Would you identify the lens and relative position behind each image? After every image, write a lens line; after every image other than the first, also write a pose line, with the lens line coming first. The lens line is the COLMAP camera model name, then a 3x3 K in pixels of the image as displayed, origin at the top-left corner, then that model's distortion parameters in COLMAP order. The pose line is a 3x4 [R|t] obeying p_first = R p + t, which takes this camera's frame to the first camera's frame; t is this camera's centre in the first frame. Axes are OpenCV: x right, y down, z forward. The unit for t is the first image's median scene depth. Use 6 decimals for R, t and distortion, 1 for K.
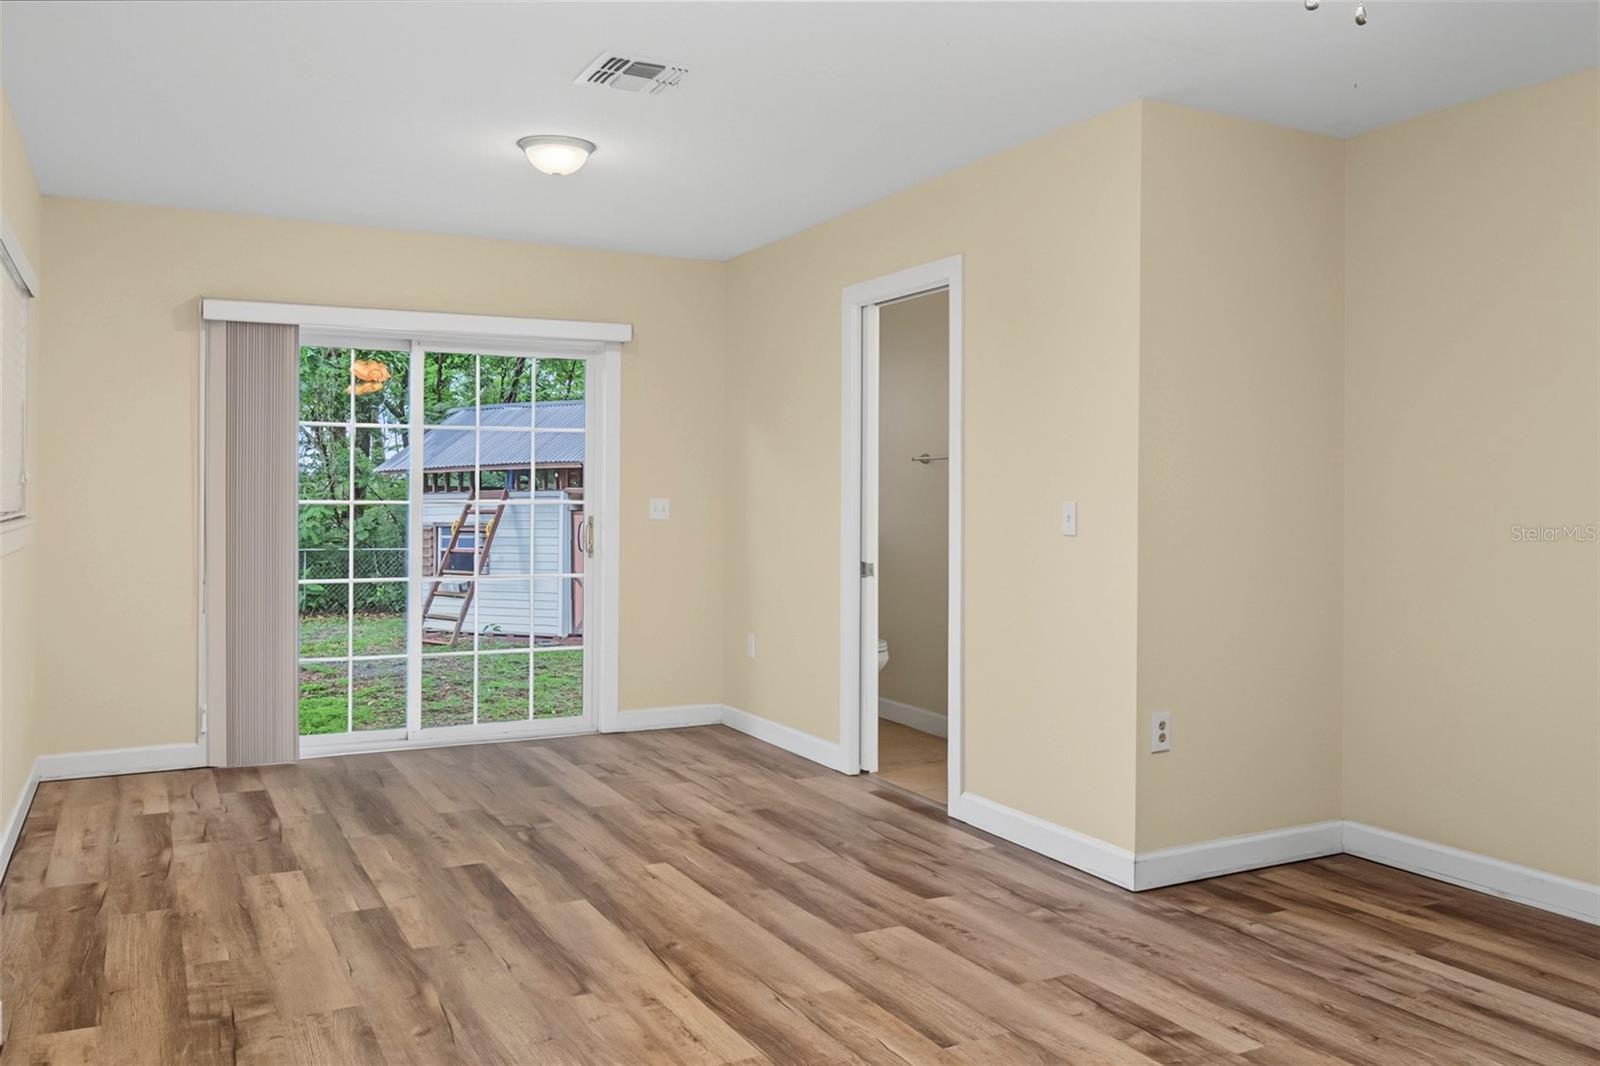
lens RADIAL K [[1192.8, 0, 799.5], [0, 1192.8, 527.4], [0, 0, 1]] dist [-0.031851, 0.029264]
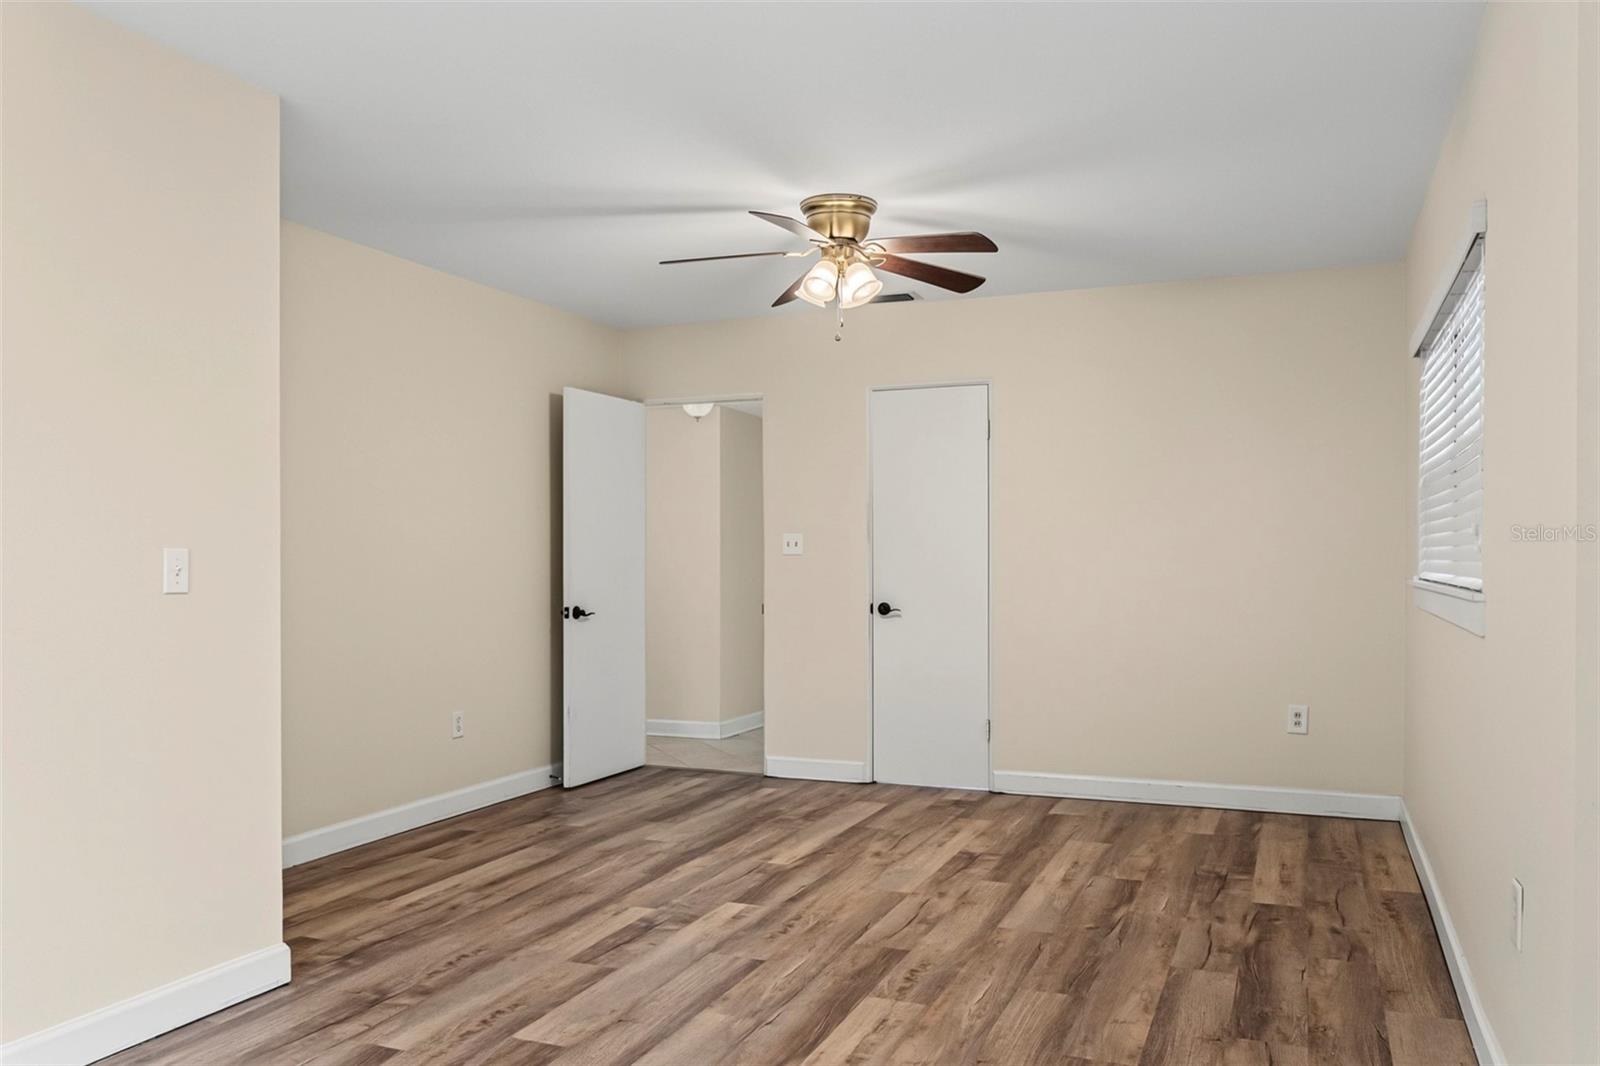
lens RADIAL K [[1192.8, 0, 801.1], [0, 1192.8, 536.5], [0, 0, 1]] dist [-0.031851, 0.029264]
pose [[-0.618028, 0.008577, 0.786109, -0.793856], [0.016890, 0.999855, 0.002369, -0.029261], [-0.785974, 0.014741, -0.618083, 1.493796]]
